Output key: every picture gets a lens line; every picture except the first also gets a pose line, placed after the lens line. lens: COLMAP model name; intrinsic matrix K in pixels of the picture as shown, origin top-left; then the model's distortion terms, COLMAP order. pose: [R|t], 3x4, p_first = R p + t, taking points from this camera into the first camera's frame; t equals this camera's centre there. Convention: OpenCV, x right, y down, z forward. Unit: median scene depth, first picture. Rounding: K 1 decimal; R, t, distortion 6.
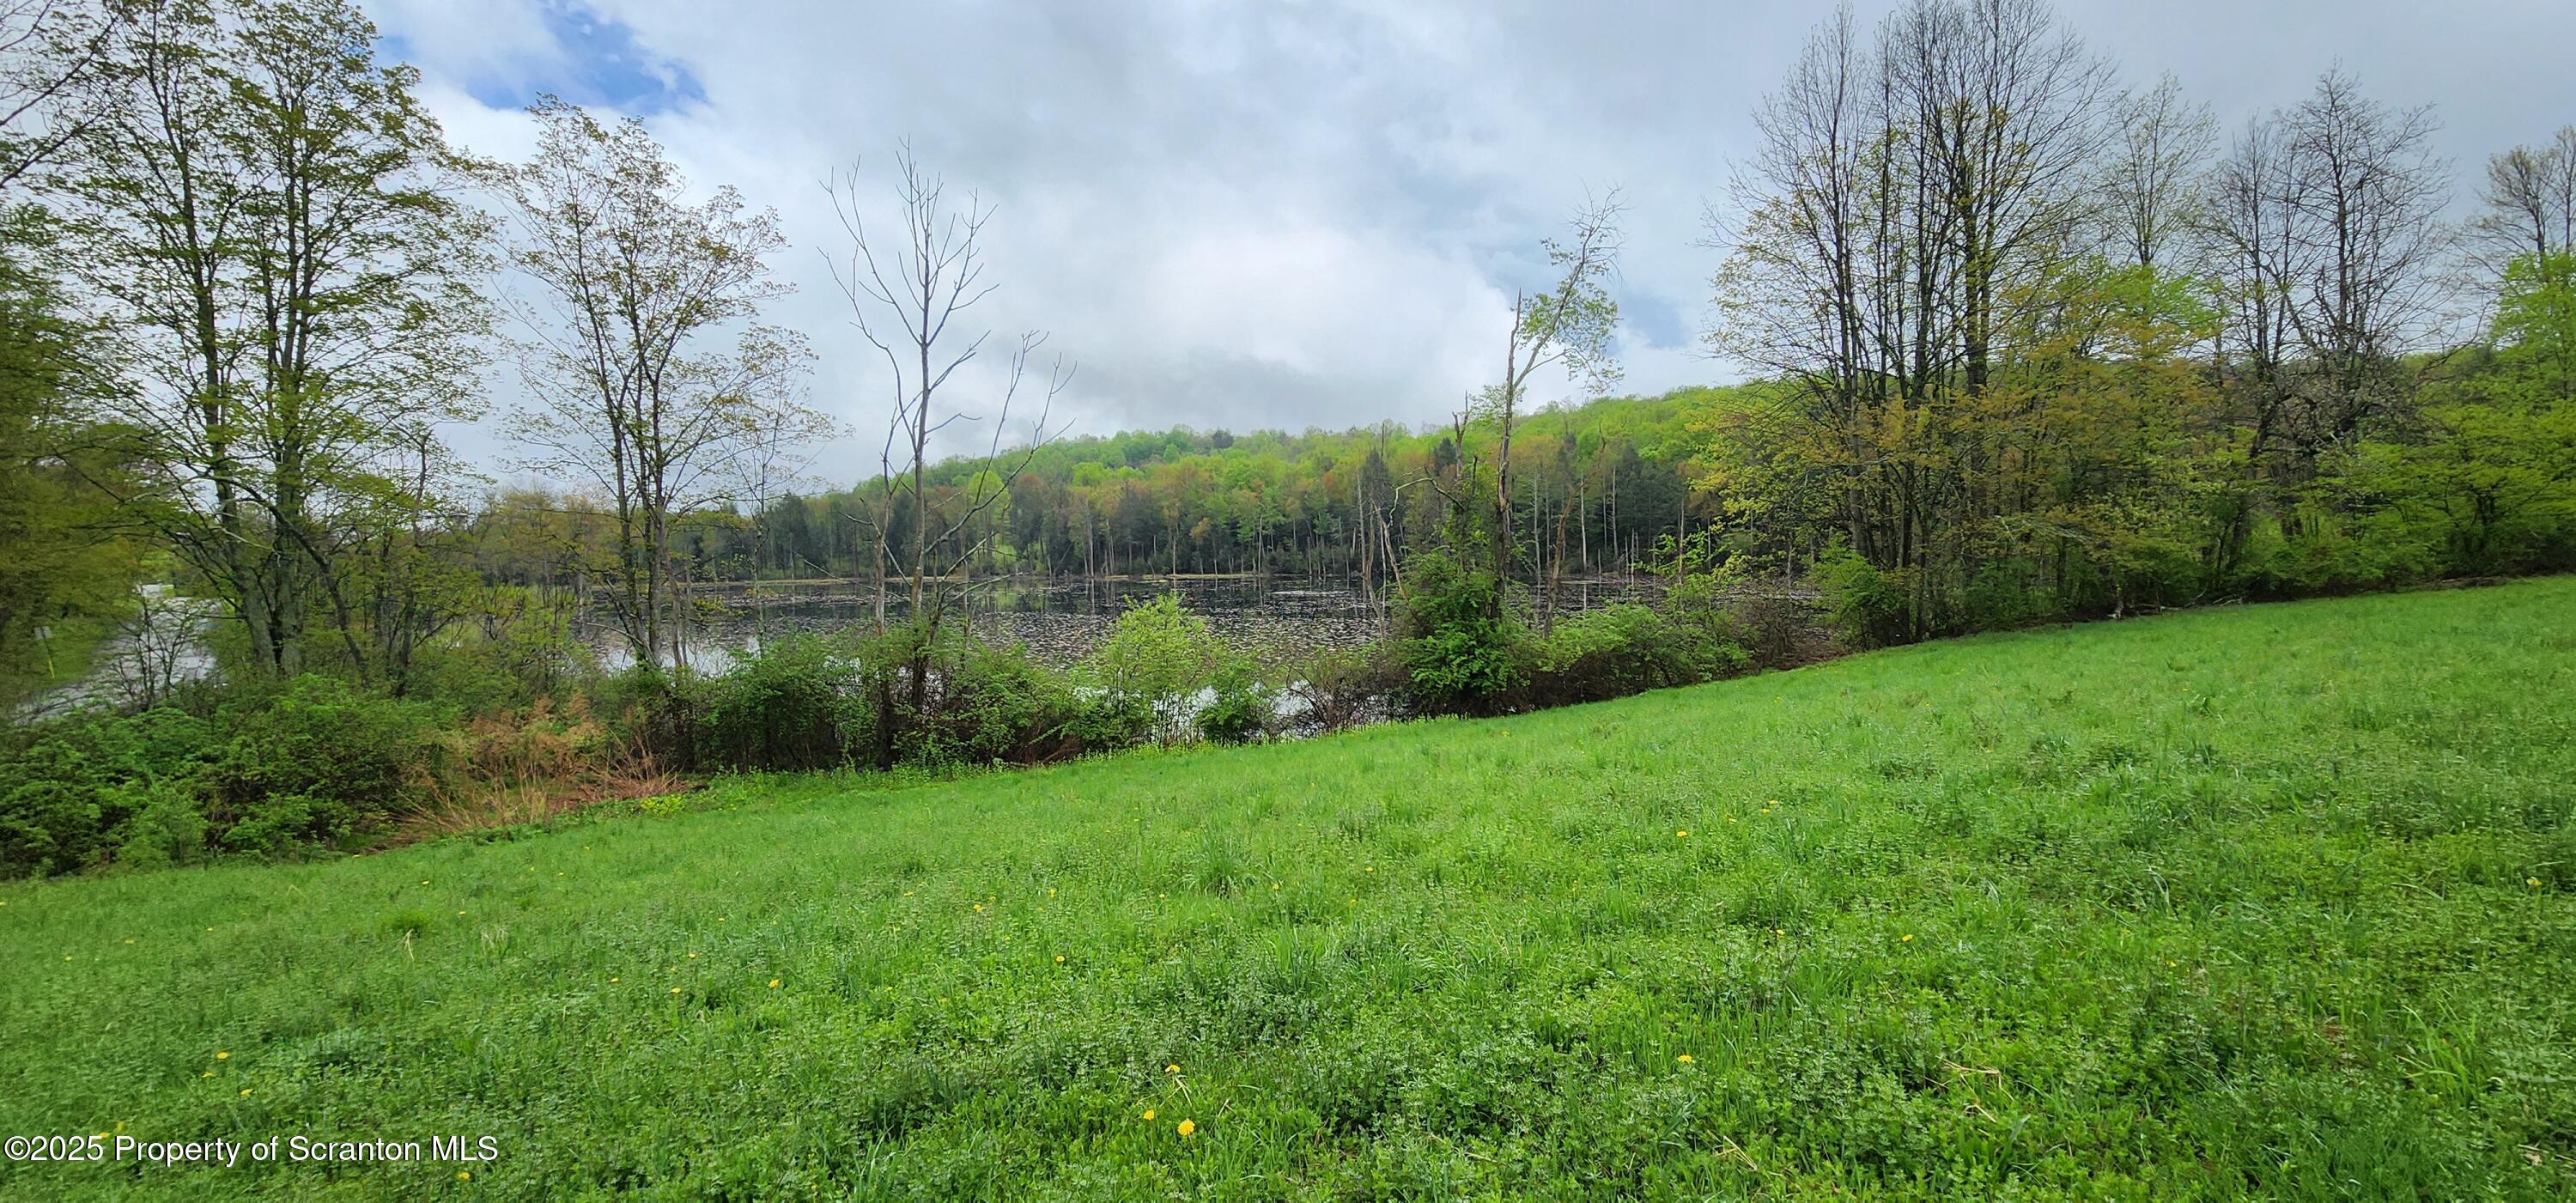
lens RADIAL K [[1059.4, 0, 1289.5], [0, 1059.4, 612.0], [0, 0, 1]] dist [-0.000978, 0.001119]
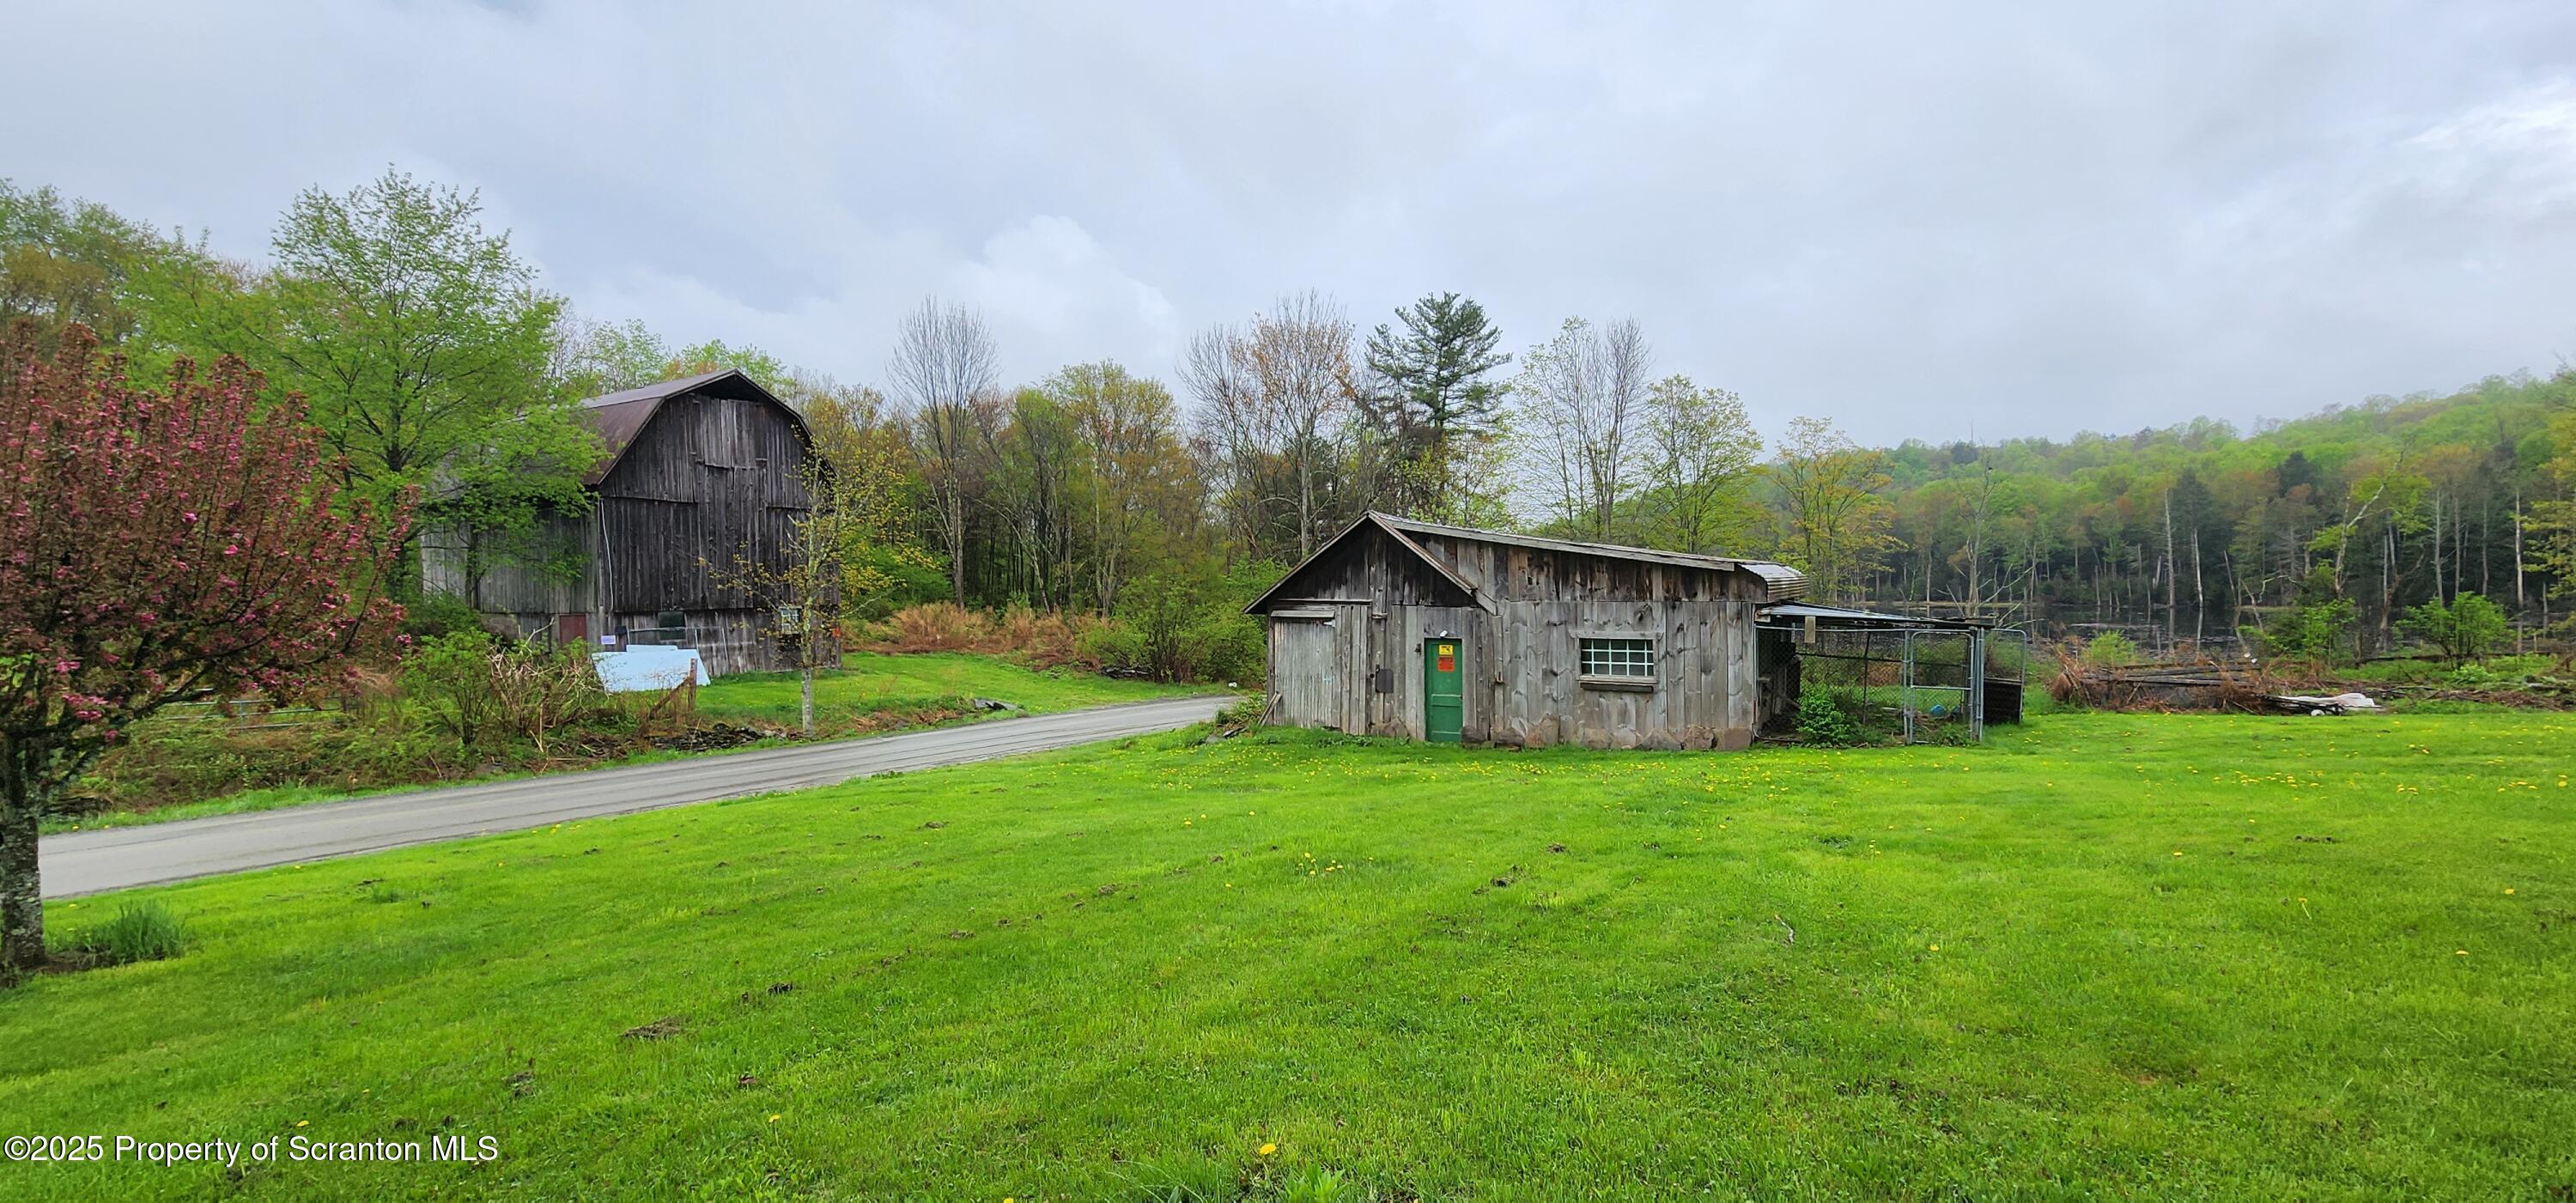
lens RADIAL K [[1059.4, 0, 1291.5], [0, 1059.4, 601.1], [0, 0, 1]] dist [-0.000978, 0.001119]
pose [[0.819282, 0.022779, -0.572938, -0.026852], [-0.037442, 0.999203, -0.013815, 0.001075], [0.572167, 0.032770, 0.819482, -0.181535]]
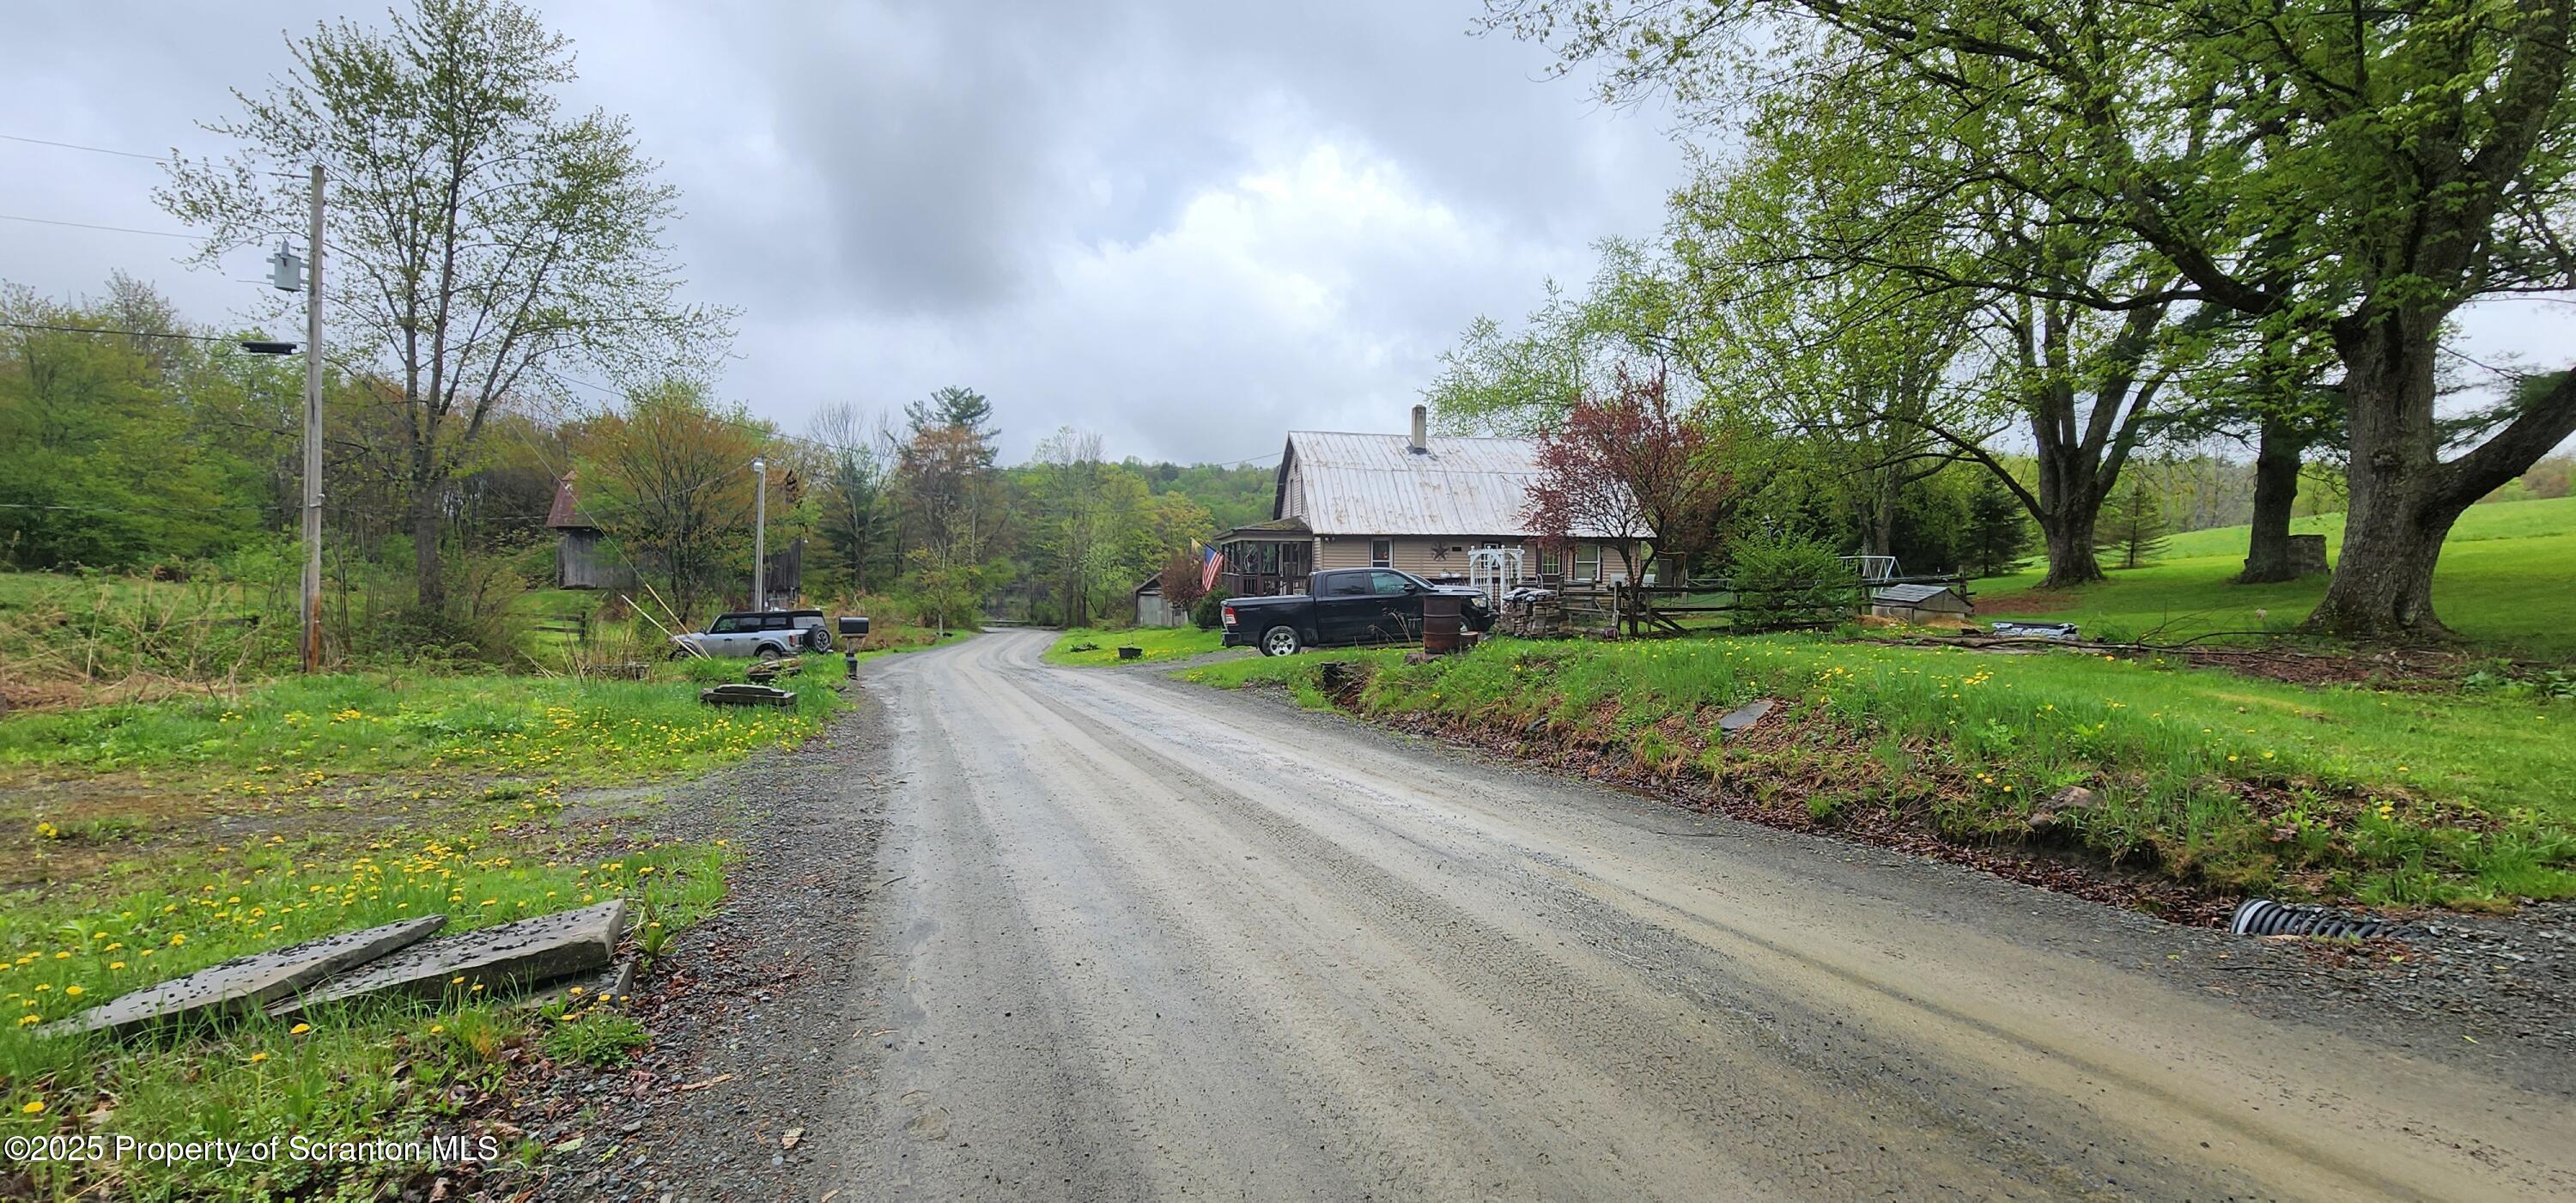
lens RADIAL K [[1059.4, 0, 1304.8], [0, 1059.4, 591.1], [0, 0, 1]] dist [-0.000978, 0.001119]
pose [[0.994329, 0.032854, 0.101150, -0.062966], [-0.029704, 0.999030, -0.032493, 0.008493], [-0.102119, 0.029304, 0.994340, -0.403594]]
